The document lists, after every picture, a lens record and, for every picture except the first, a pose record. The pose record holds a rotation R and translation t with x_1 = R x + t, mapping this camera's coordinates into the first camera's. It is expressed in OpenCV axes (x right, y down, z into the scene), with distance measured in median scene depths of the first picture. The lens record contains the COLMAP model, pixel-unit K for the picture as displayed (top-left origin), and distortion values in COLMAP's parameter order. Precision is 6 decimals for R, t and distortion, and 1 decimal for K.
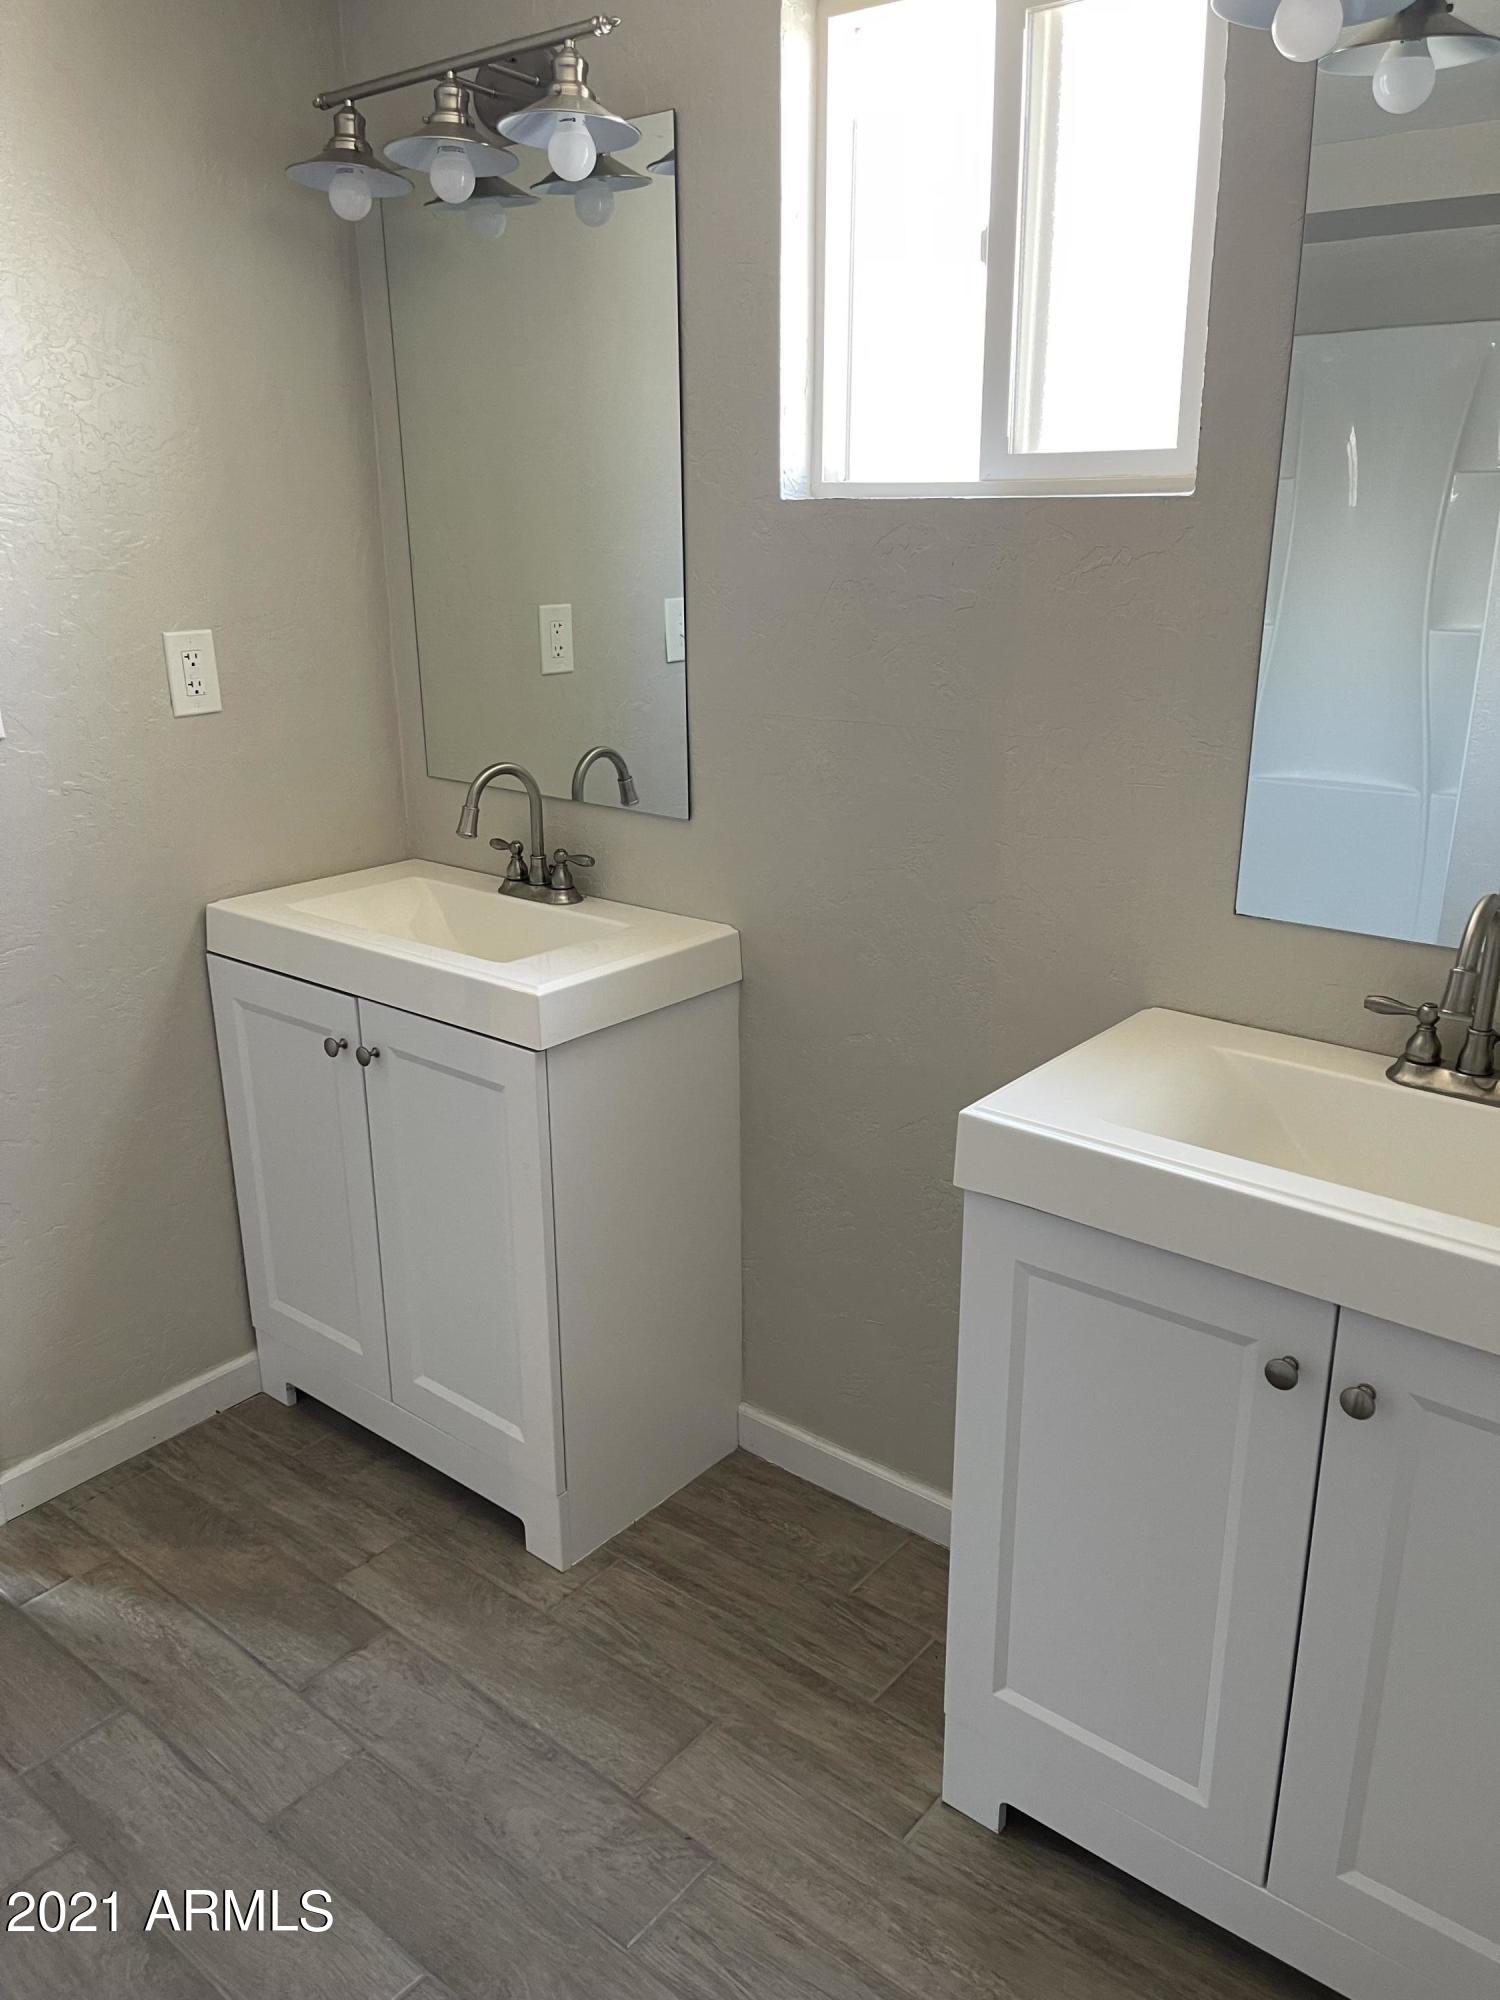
lens RADIAL K [[1502.3, 0, 757.3], [0, 1502.3, 1017.2], [0, 0, 1]] dist [0.069325, -0.090505]
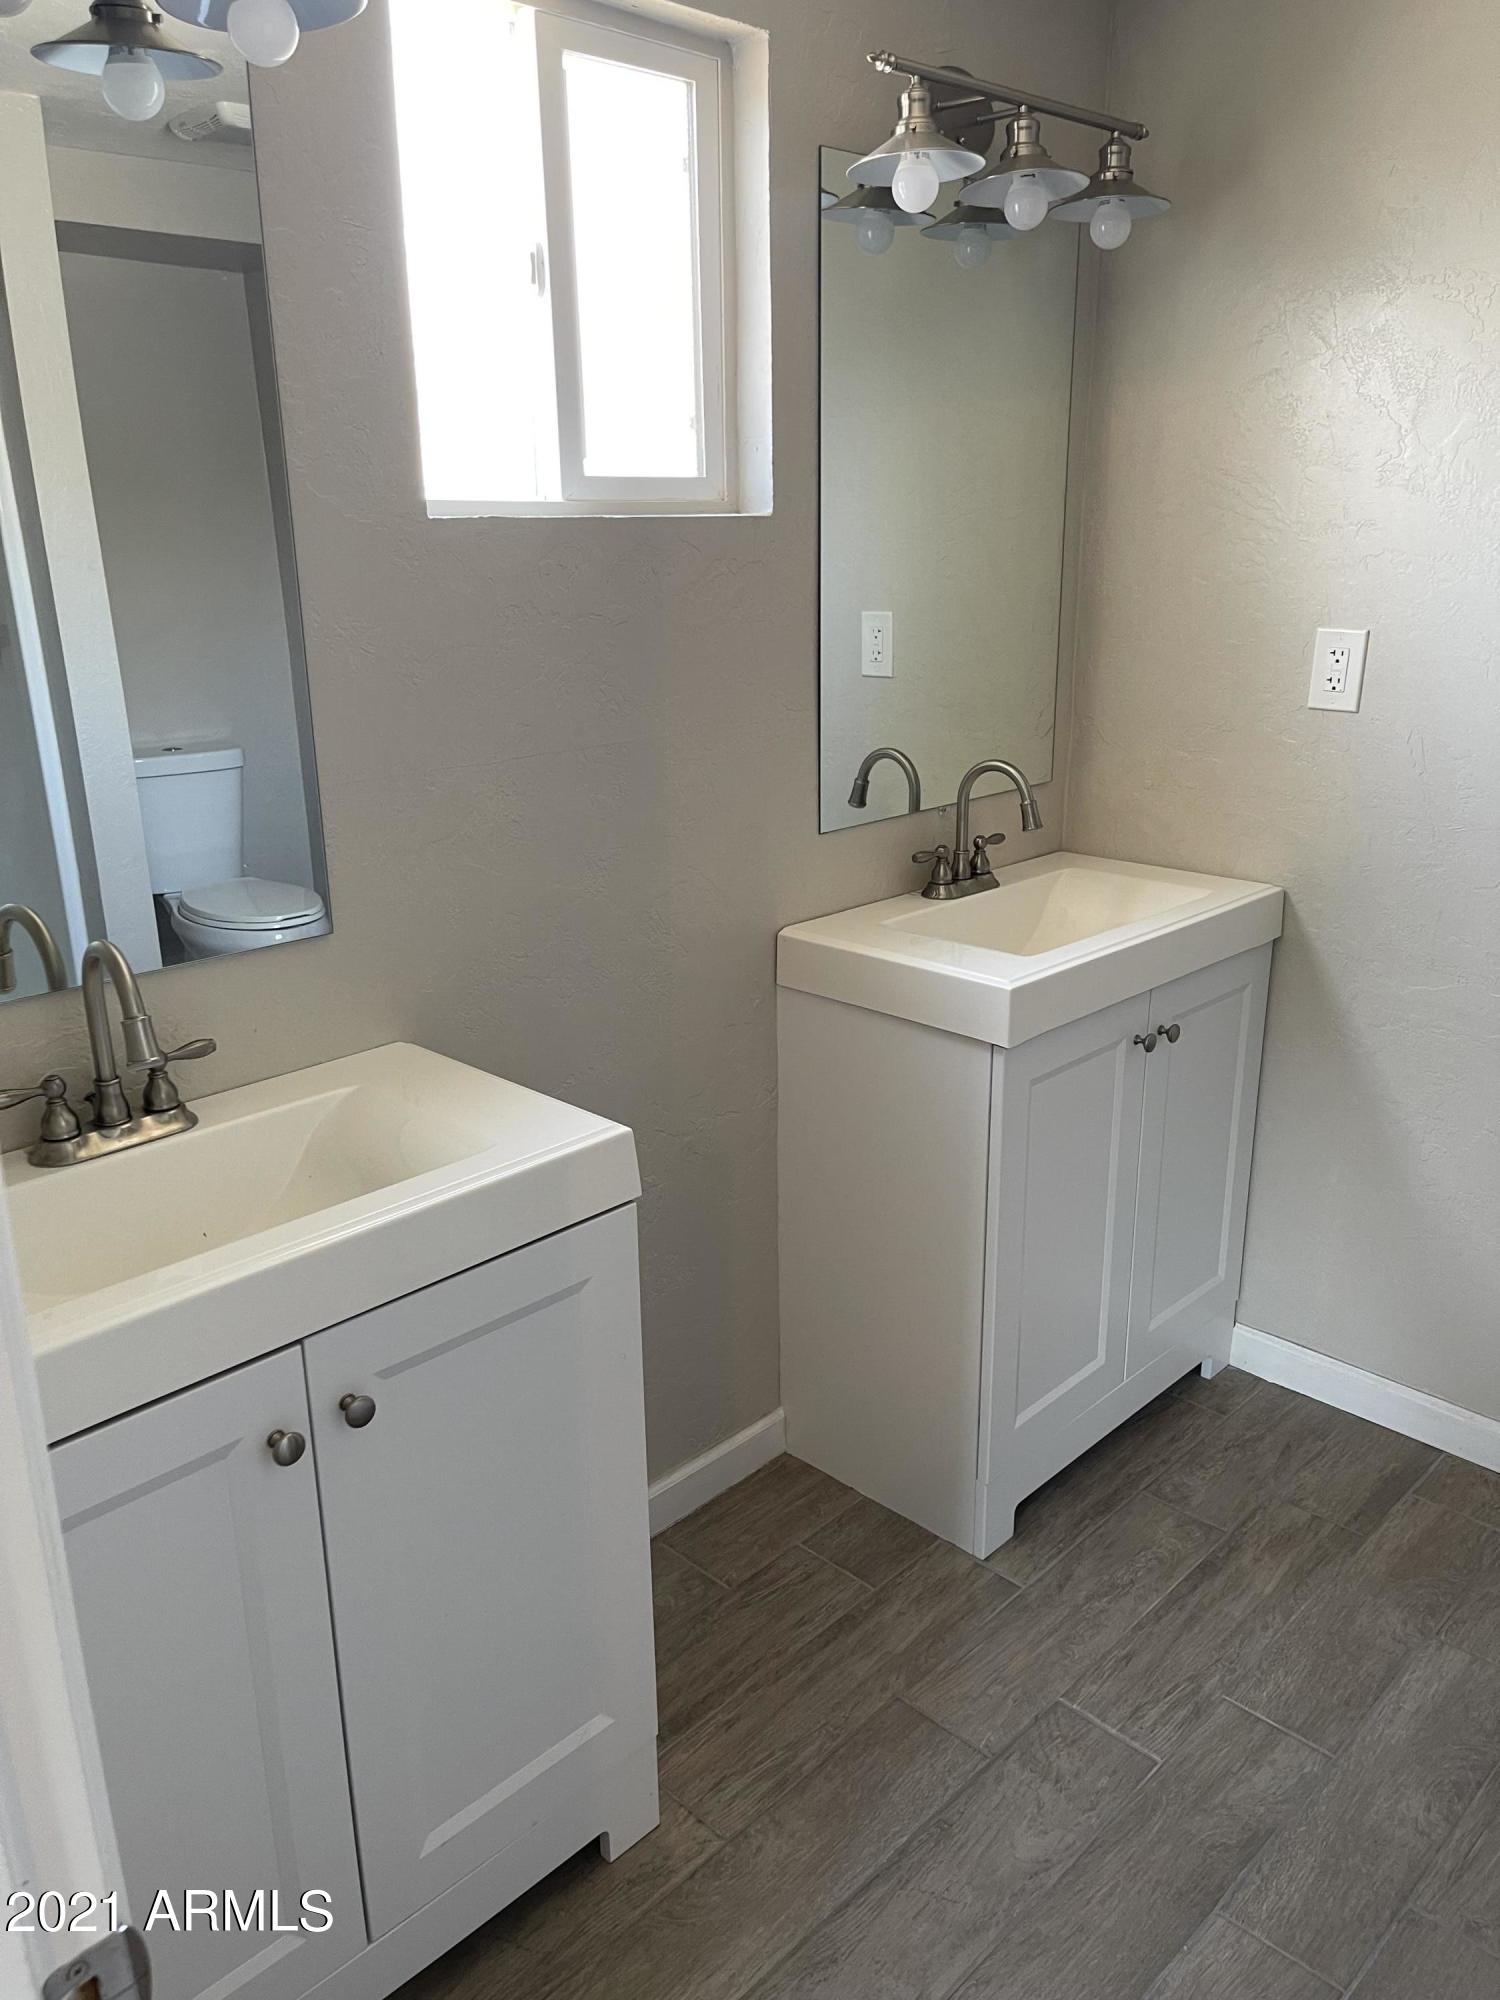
lens RADIAL K [[1502.3, 0, 756.5], [0, 1502.3, 990.2], [0, 0, 1]] dist [0.069325, -0.090505]
pose [[0.088810, -0.295176, 0.951306, -0.899113], [0.325705, 0.911181, 0.252320, -0.269085], [-0.941291, 0.287437, 0.177063, 0.793370]]
